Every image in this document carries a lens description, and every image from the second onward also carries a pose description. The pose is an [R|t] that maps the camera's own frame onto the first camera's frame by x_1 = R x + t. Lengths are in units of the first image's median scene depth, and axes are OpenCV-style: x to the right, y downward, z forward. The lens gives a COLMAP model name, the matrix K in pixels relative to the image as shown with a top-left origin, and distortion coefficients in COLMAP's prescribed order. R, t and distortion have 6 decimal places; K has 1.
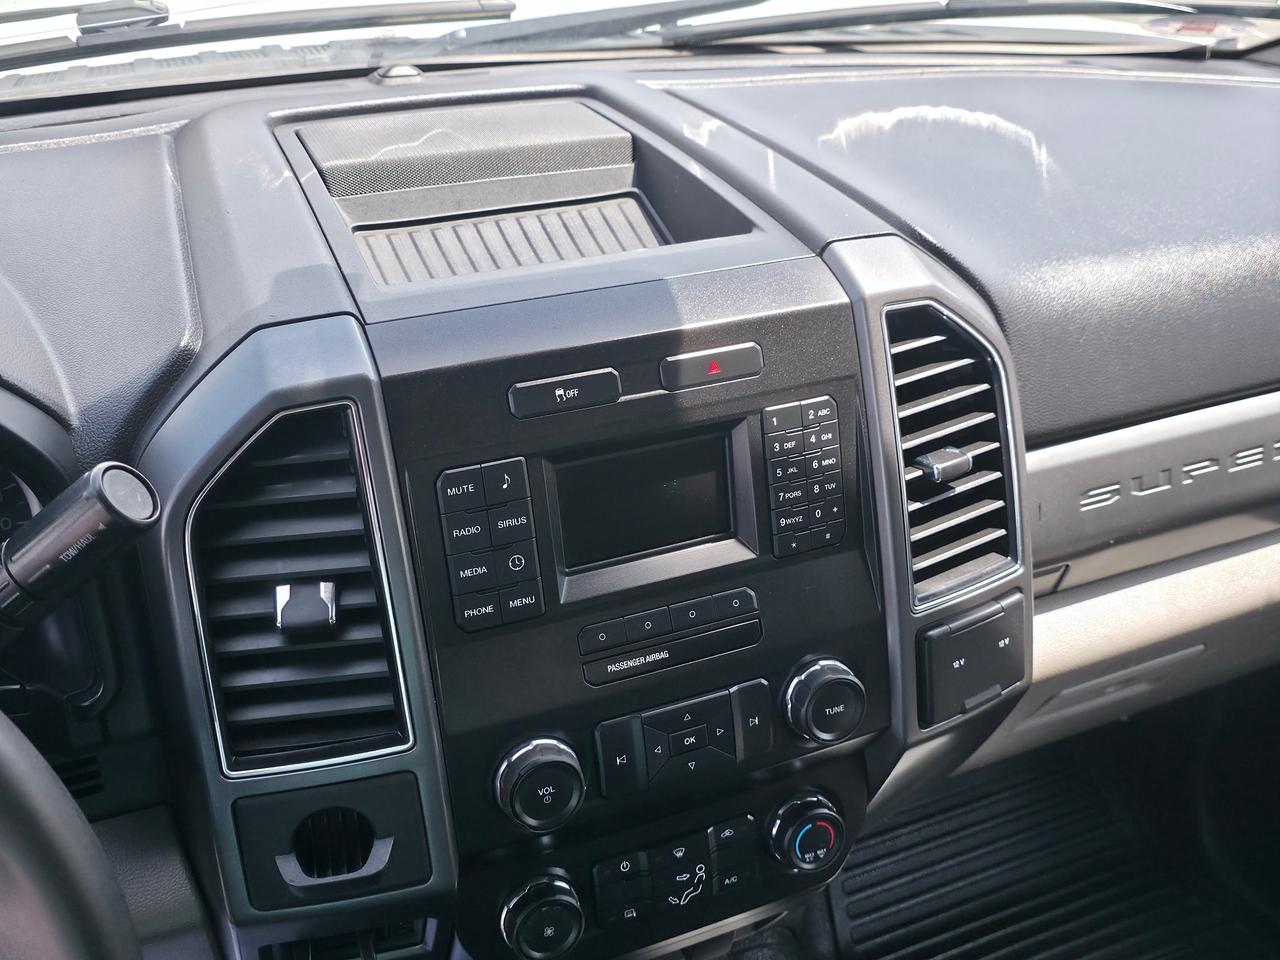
lens RADIAL K [[1304.0, 0, 661.1], [0, 1304.0, 461.5], [0, 0, 1]] dist [0.055336, 0.000000]
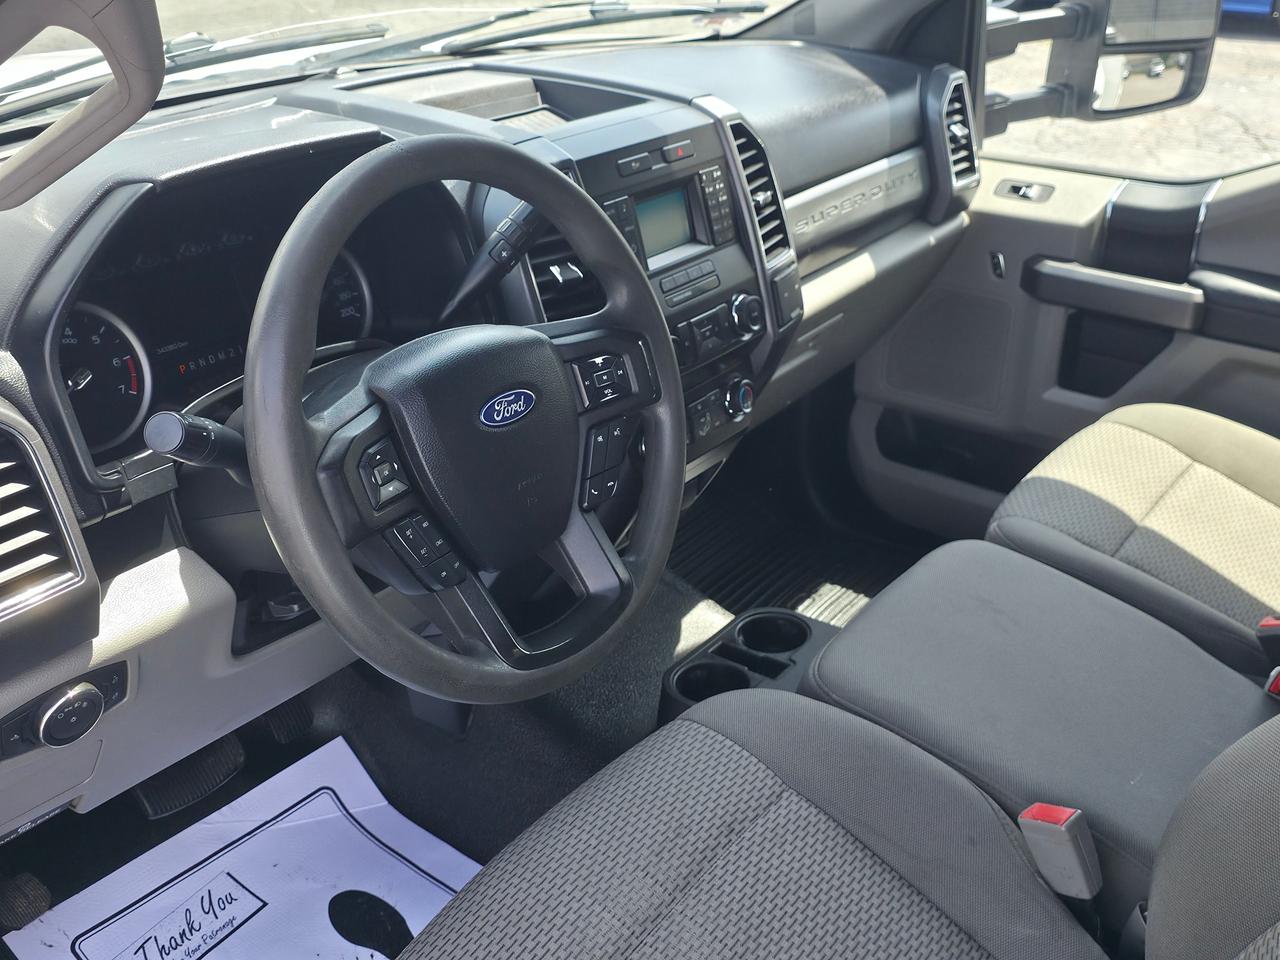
lens RADIAL K [[1304.0, 0, 637.9], [0, 1304.0, 476.5], [0, 0, 1]] dist [0.055336, 0.000000]
pose [[0.863400, -0.233123, 0.447430, -0.868934], [0.263552, 0.964627, -0.005975, 0.342779], [-0.430210, 0.123080, 0.894299, -0.636046]]
